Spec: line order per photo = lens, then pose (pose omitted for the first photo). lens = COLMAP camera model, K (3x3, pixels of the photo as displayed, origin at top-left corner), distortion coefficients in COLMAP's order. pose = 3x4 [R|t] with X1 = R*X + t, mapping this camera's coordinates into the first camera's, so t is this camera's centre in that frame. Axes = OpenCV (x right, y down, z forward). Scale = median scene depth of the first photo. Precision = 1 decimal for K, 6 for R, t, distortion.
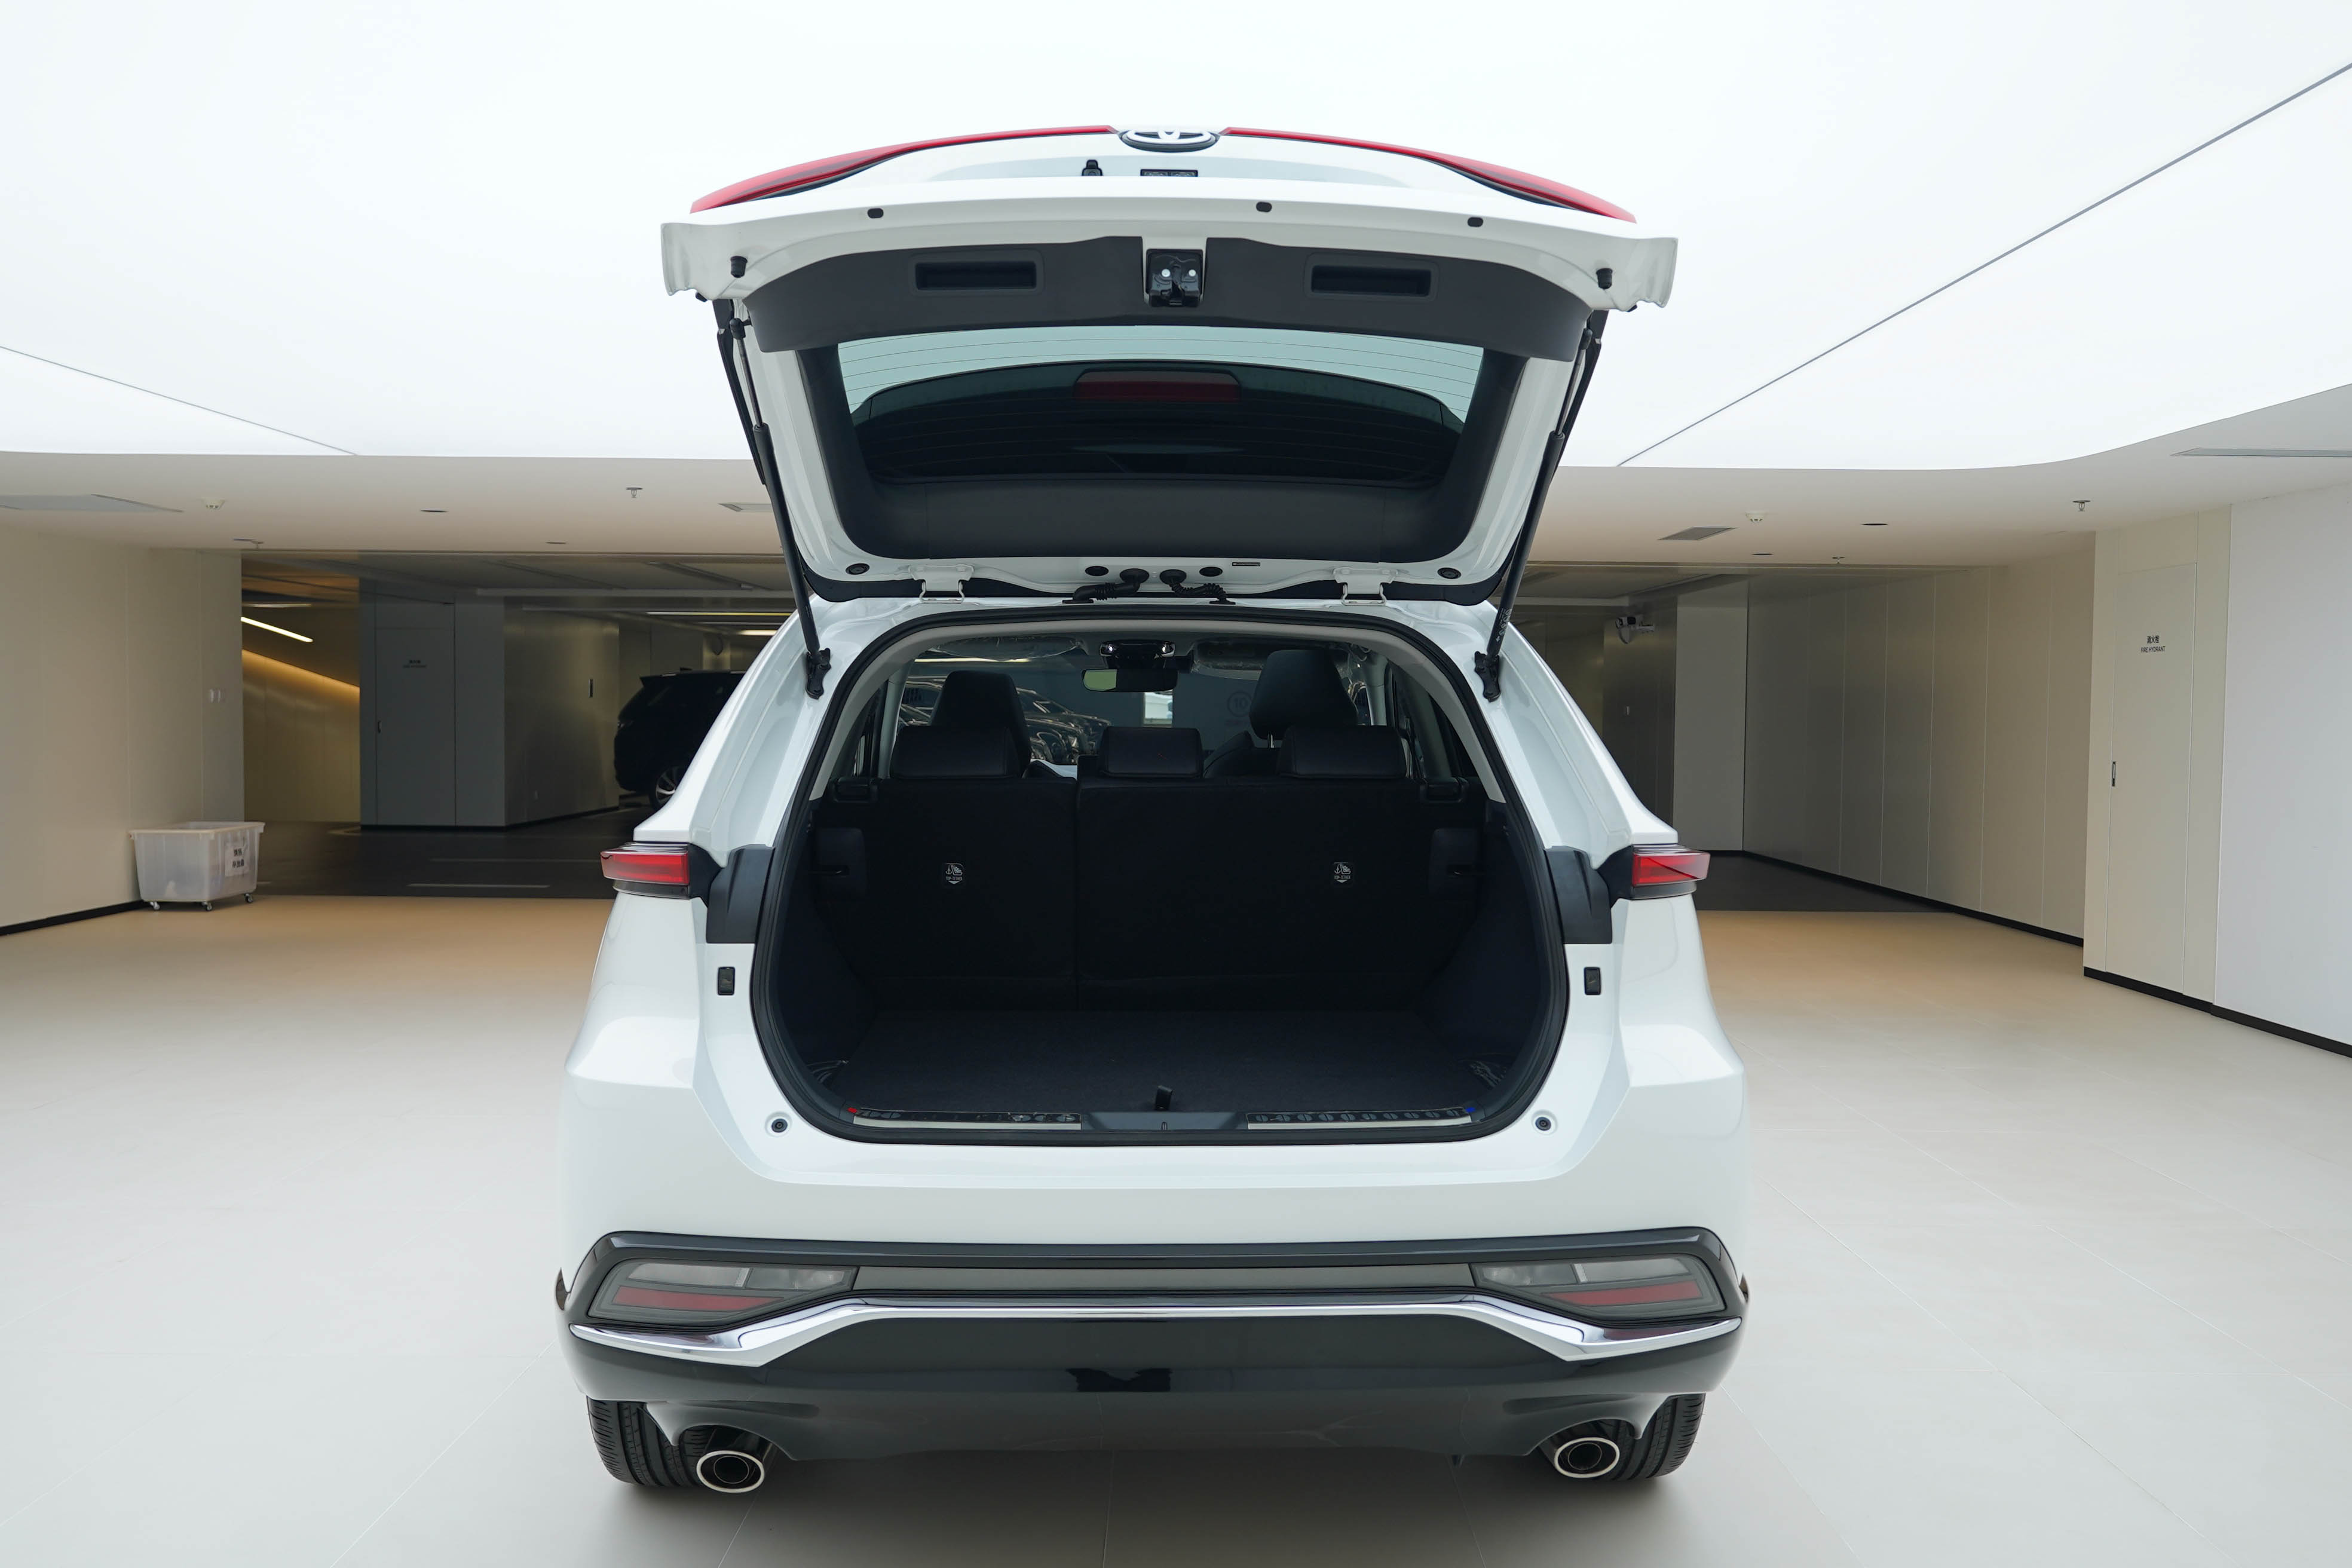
lens RADIAL K [[2043.7, 0, 1170.6], [0, 2043.7, 801.8], [0, 0, 1]] dist [0.004498, 0.002506]
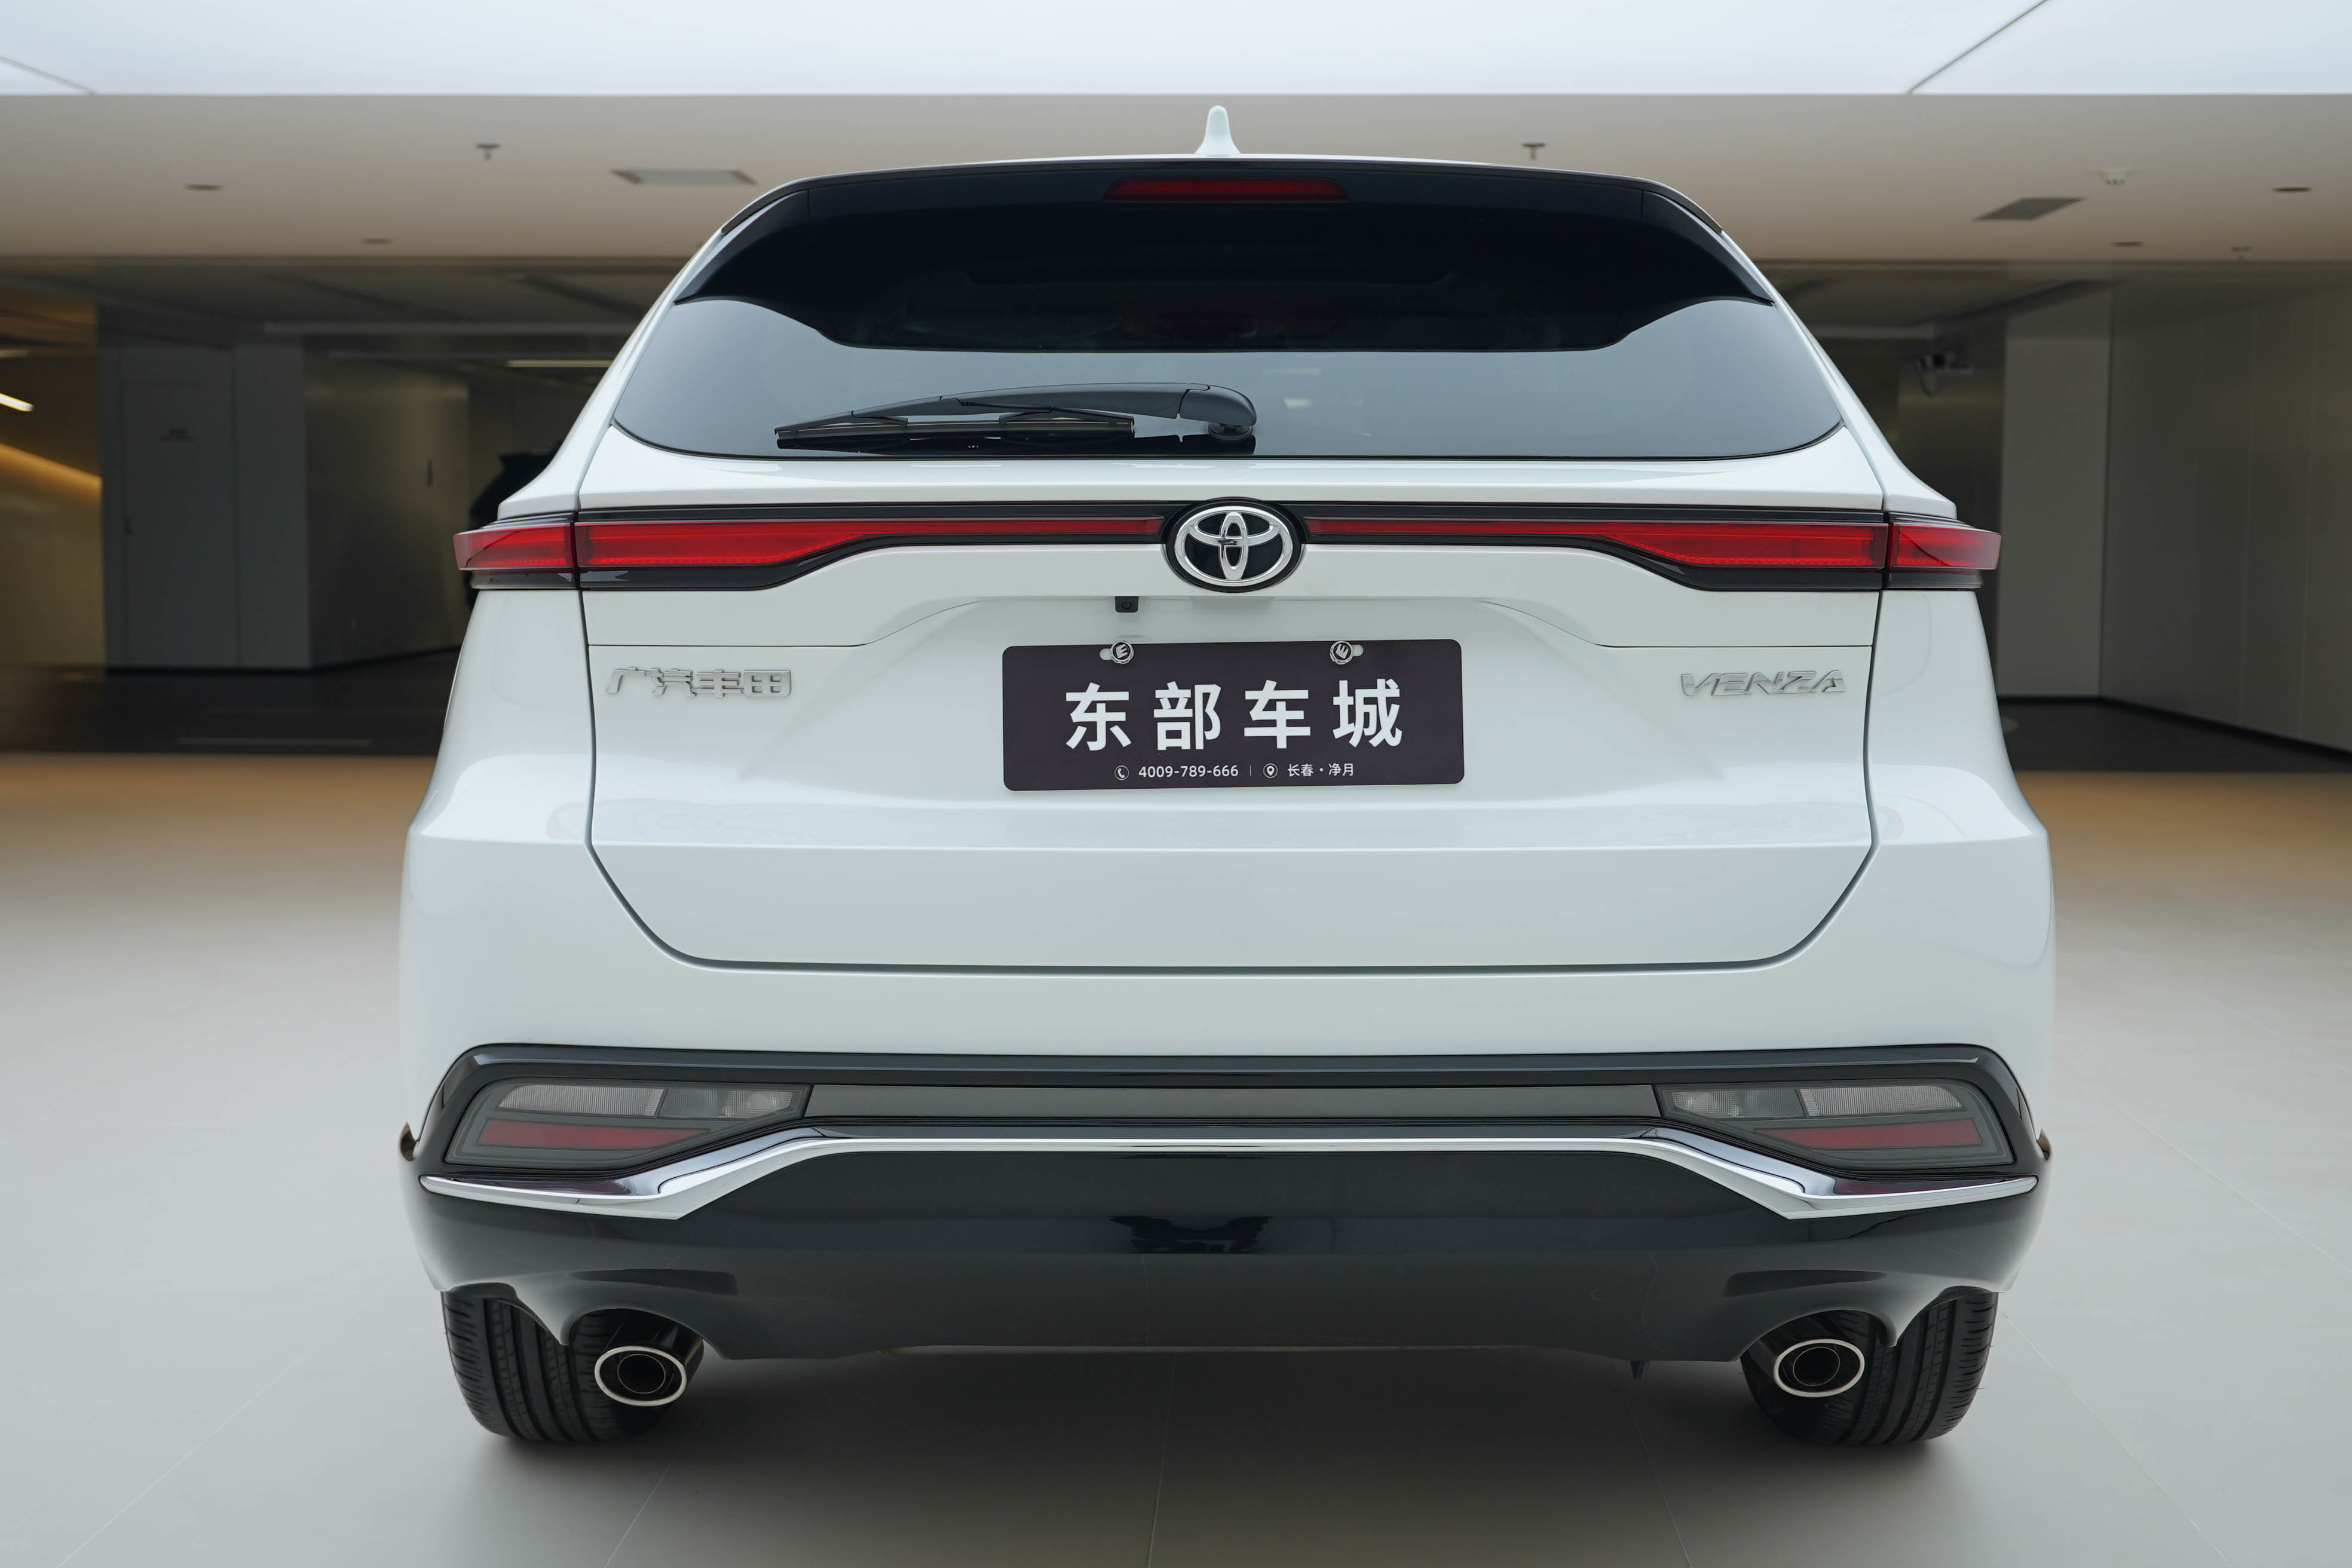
lens RADIAL K [[2973.2, 0, 1163.9], [0, 2973.2, 780.8], [0, 0, 1]] dist [0.010021, 0.000000]
pose [[0.999399, -0.001044, -0.034637, 0.002374], [0.002479, 0.999140, 0.041398, 0.018122], [0.034564, -0.041459, 0.998542, -0.012203]]
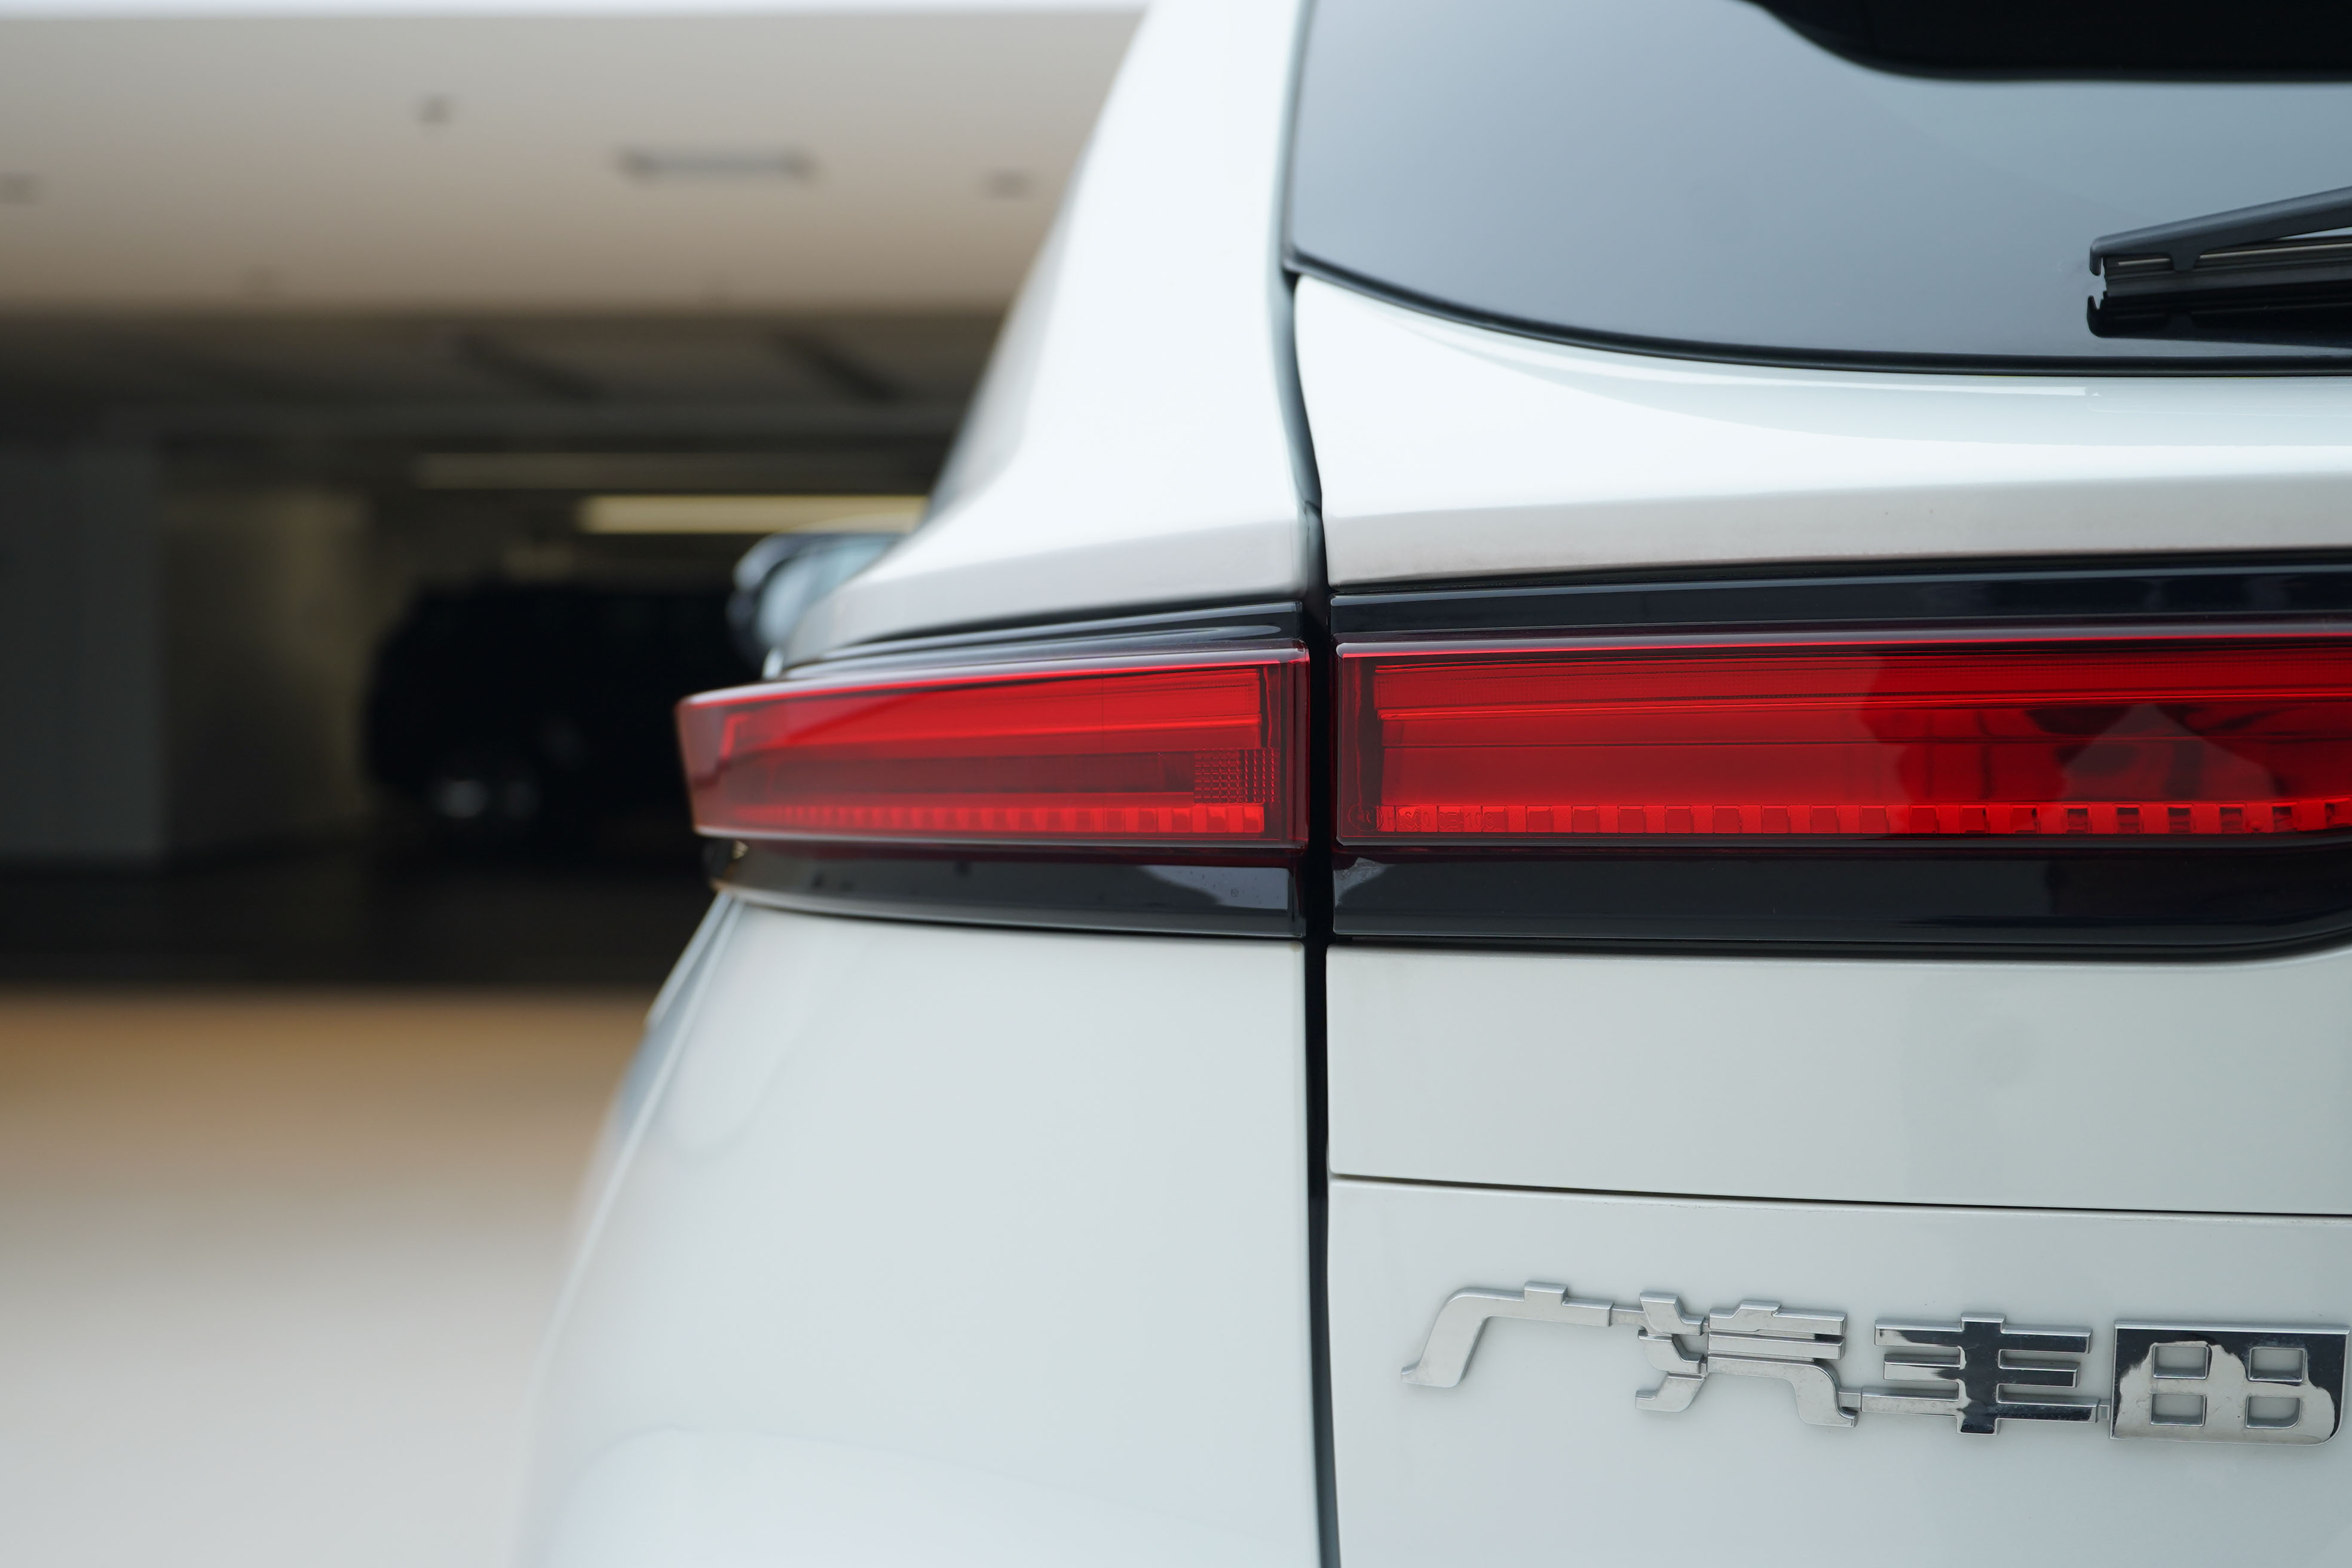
lens RADIAL K [[3515.0, 0, 1173.7], [0, 3515.0, 783.4], [0, 0, 1]] dist [-0.045634, 0.000000]
pose [[0.999441, -0.008352, -0.032387, -0.059174], [0.007905, 0.999872, -0.013928, 0.009722], [0.032499, 0.013665, 0.999378, 0.180295]]
